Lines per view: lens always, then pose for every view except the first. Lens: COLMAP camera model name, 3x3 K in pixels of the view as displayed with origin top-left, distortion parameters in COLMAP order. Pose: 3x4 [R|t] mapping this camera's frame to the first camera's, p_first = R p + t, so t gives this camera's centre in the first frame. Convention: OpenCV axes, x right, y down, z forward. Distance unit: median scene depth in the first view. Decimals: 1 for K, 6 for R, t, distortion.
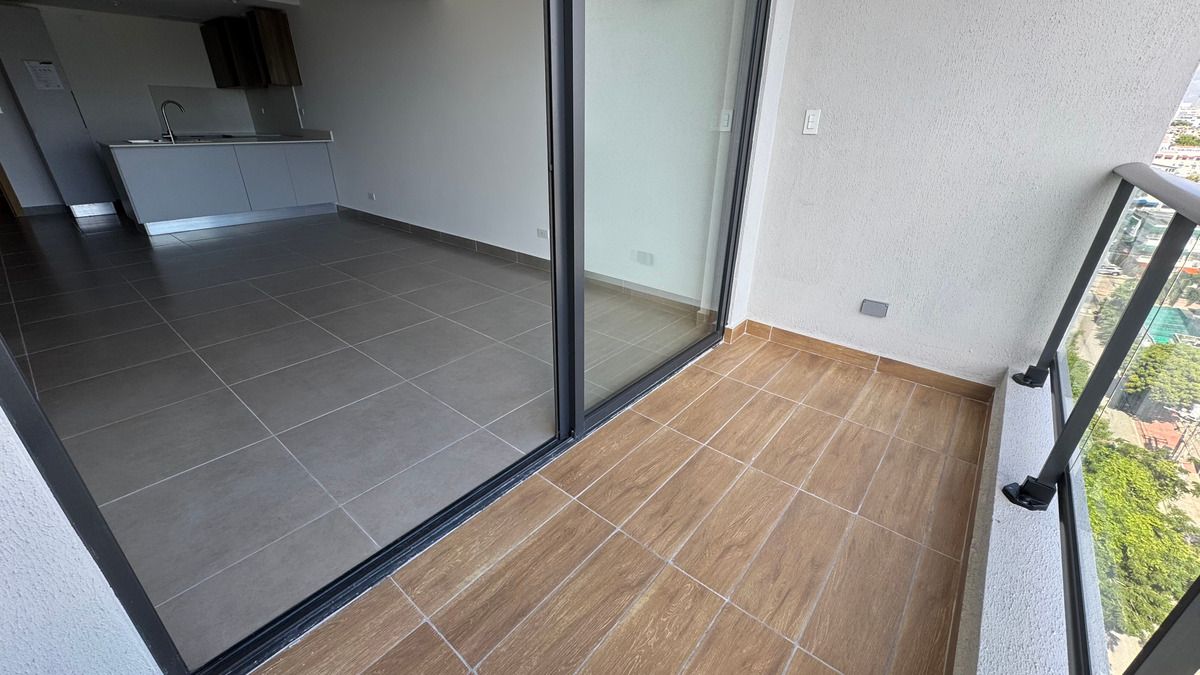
lens RADIAL K [[478.6, 0, 597.0], [0, 478.6, 339.4], [0, 0, 1]] dist [-0.001480, 0.000902]
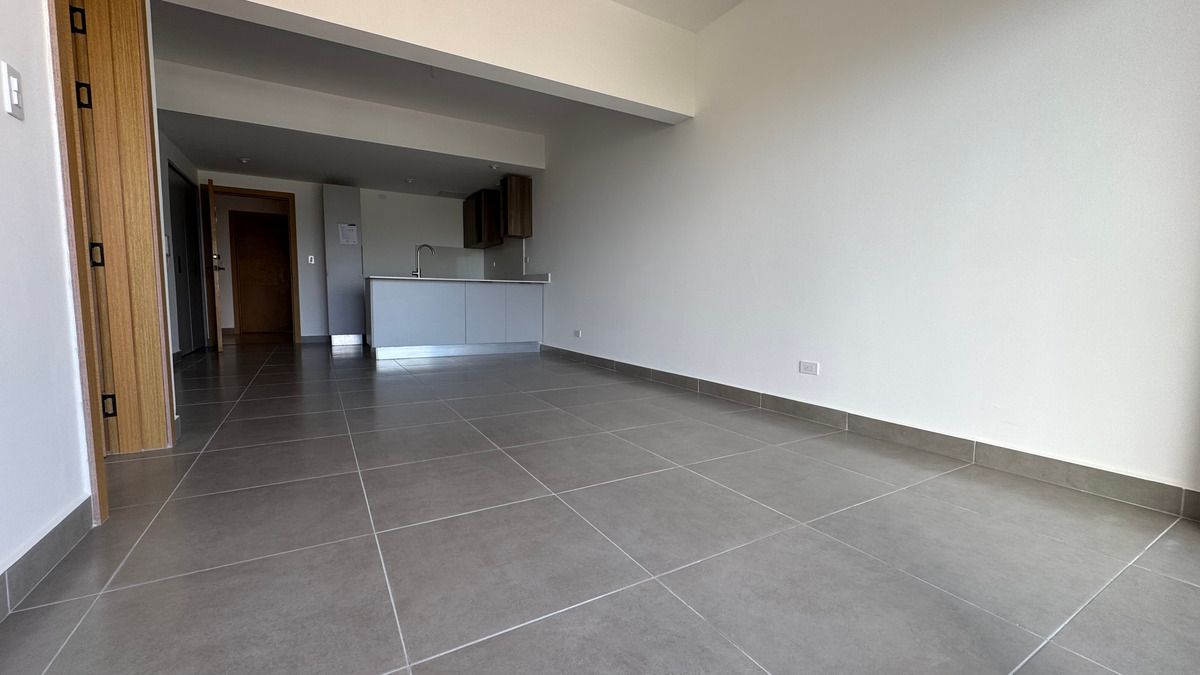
lens RADIAL K [[478.6, 0, 600.0], [0, 478.6, 342.3], [0, 0, 1]] dist [-0.001480, 0.000902]
pose [[0.944387, 0.031522, -0.327322, -0.128076], [-0.140420, 0.938735, -0.314735, 0.008221], [0.297347, 0.343195, 0.890956, 0.191721]]
